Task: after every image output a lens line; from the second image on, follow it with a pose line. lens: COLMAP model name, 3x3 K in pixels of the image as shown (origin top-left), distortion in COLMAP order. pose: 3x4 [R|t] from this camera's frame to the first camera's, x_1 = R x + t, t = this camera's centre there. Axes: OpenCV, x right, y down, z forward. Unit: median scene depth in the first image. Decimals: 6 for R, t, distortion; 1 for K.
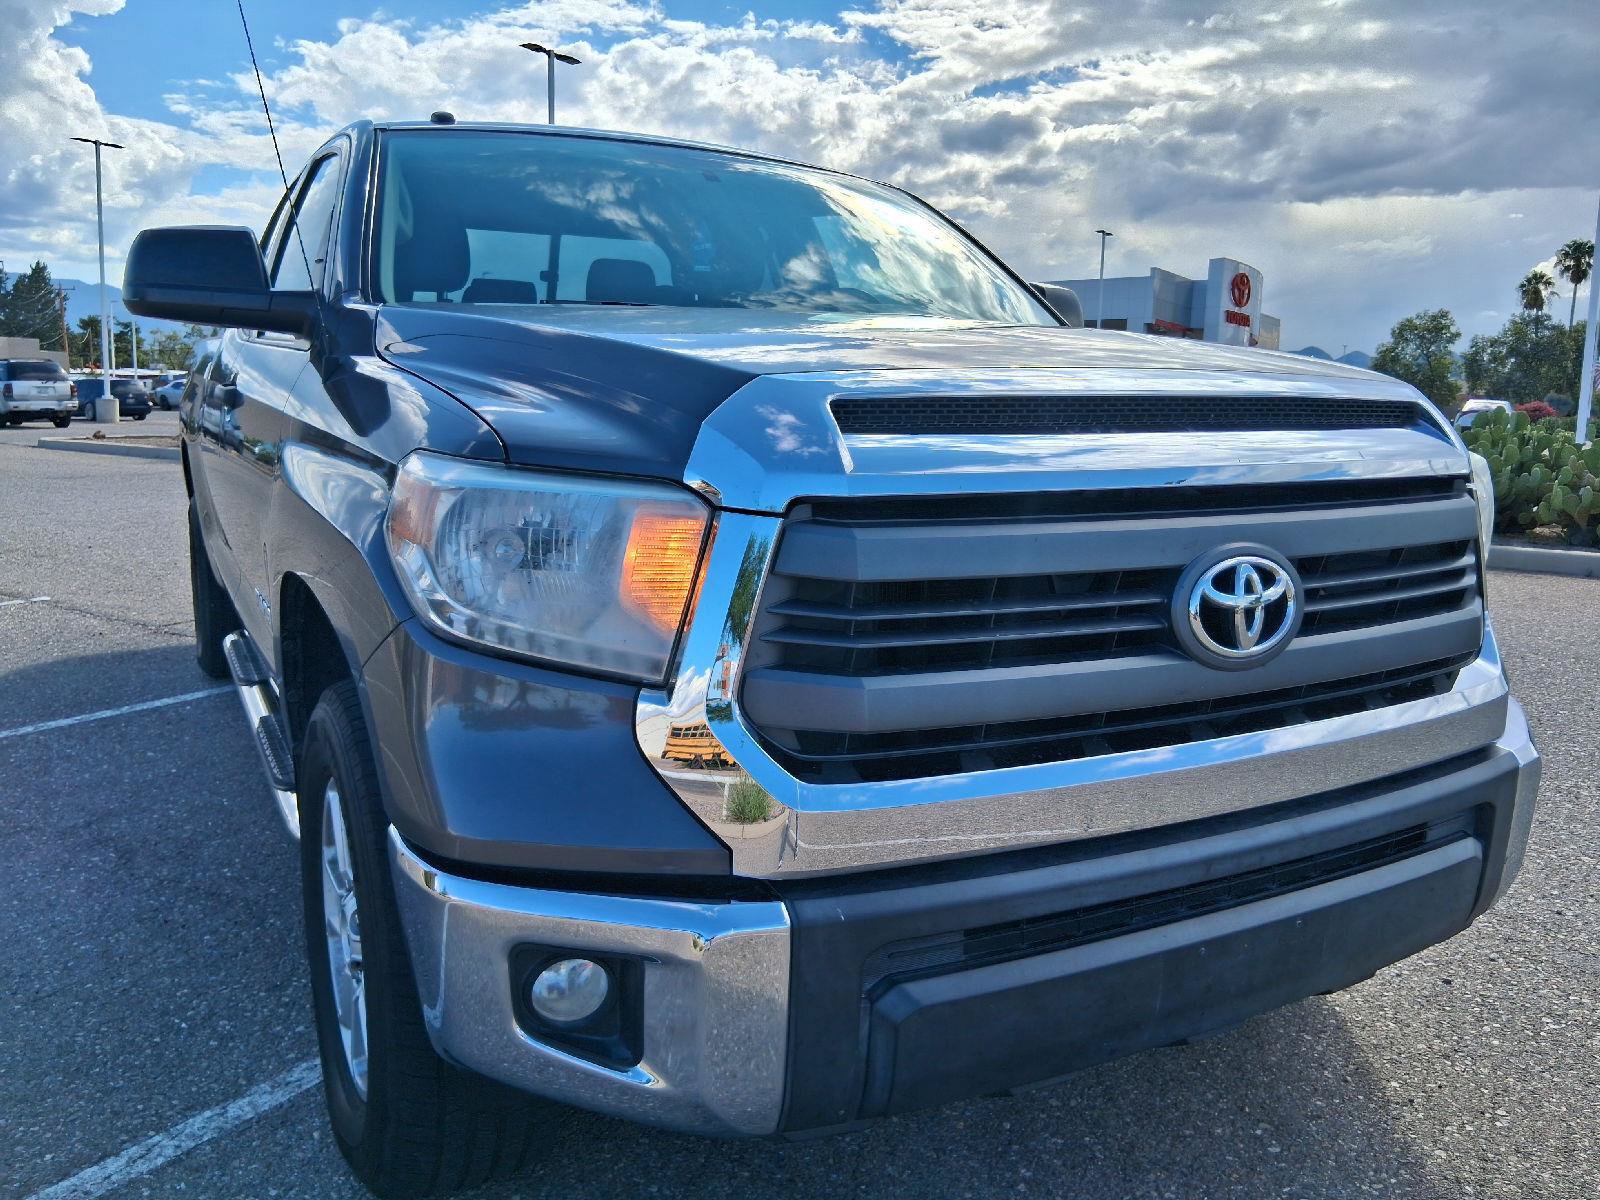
lens RADIAL K [[1228.7, 0, 797.5], [0, 1228.7, 586.7], [0, 0, 1]] dist [0.050354, -0.083615]
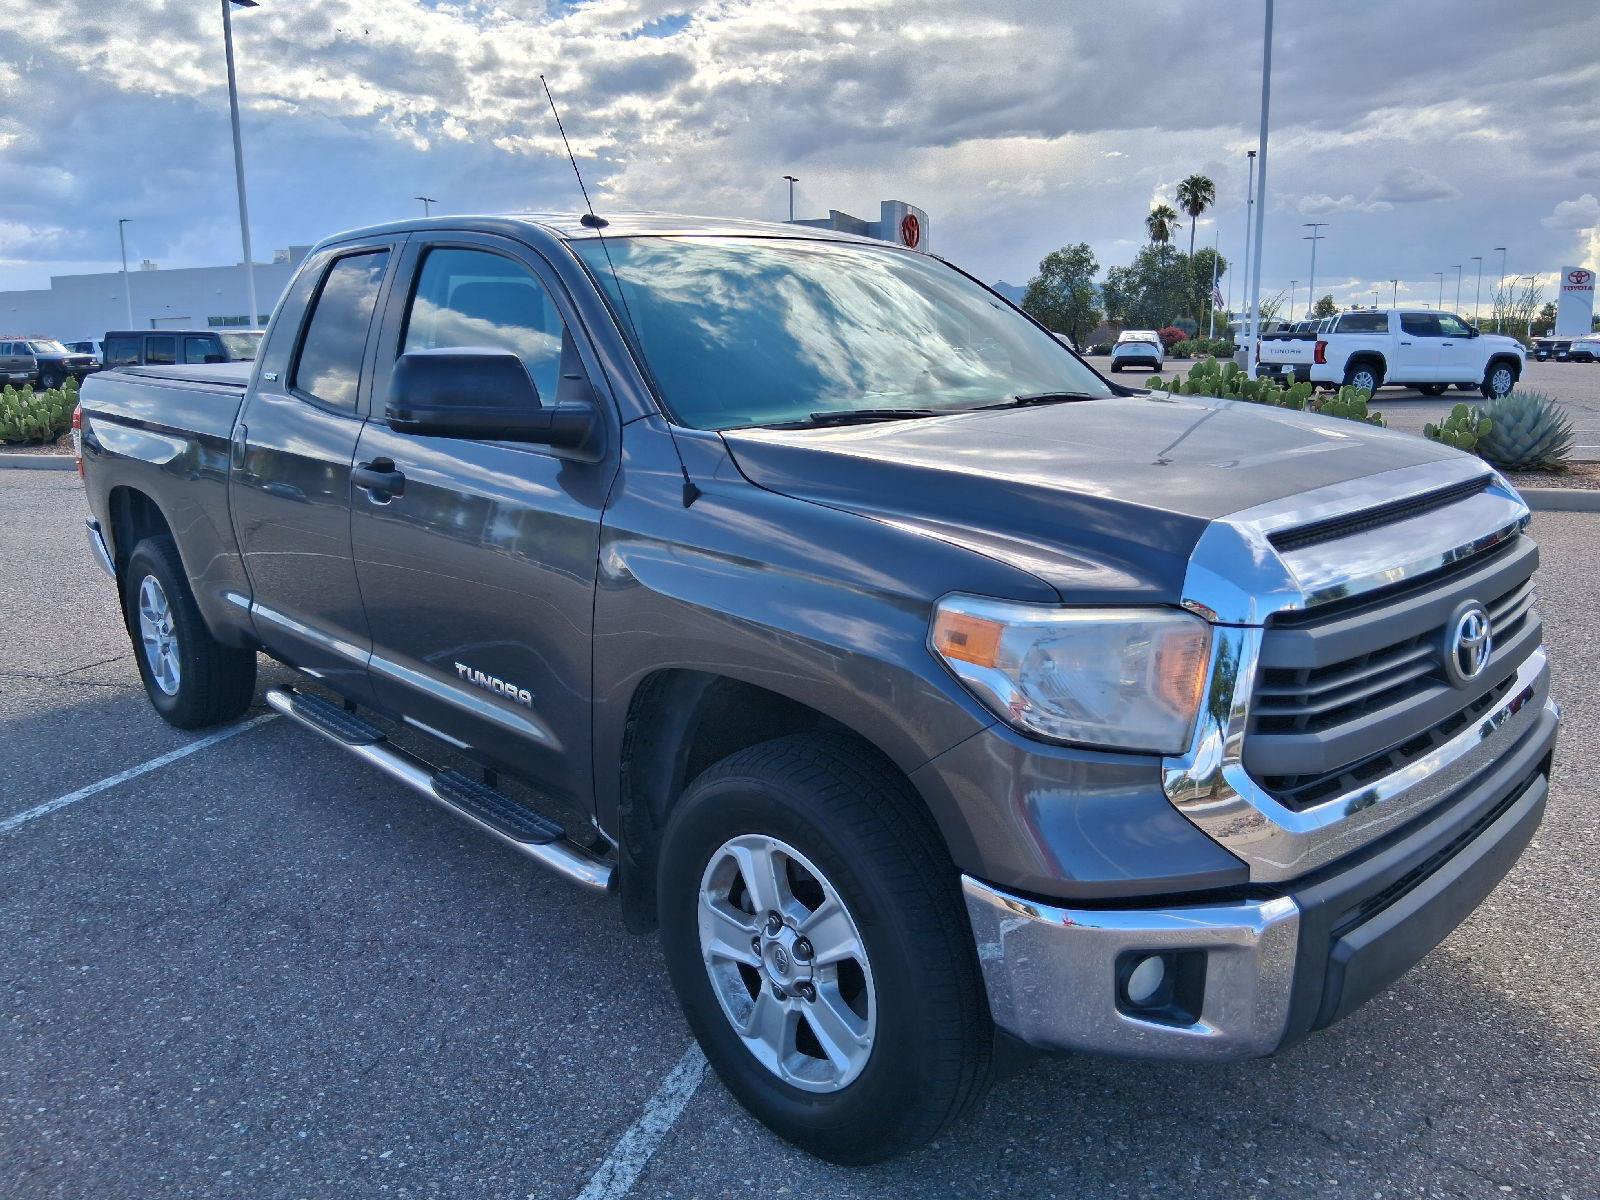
lens RADIAL K [[1228.7, 0, 791.7], [0, 1228.7, 594.0], [0, 0, 1]] dist [0.050354, -0.083615]
pose [[0.968121, -0.088278, 0.234412, -0.730202], [0.076347, 0.995304, 0.059511, -0.186915], [-0.238565, -0.039717, 0.970314, -0.209297]]
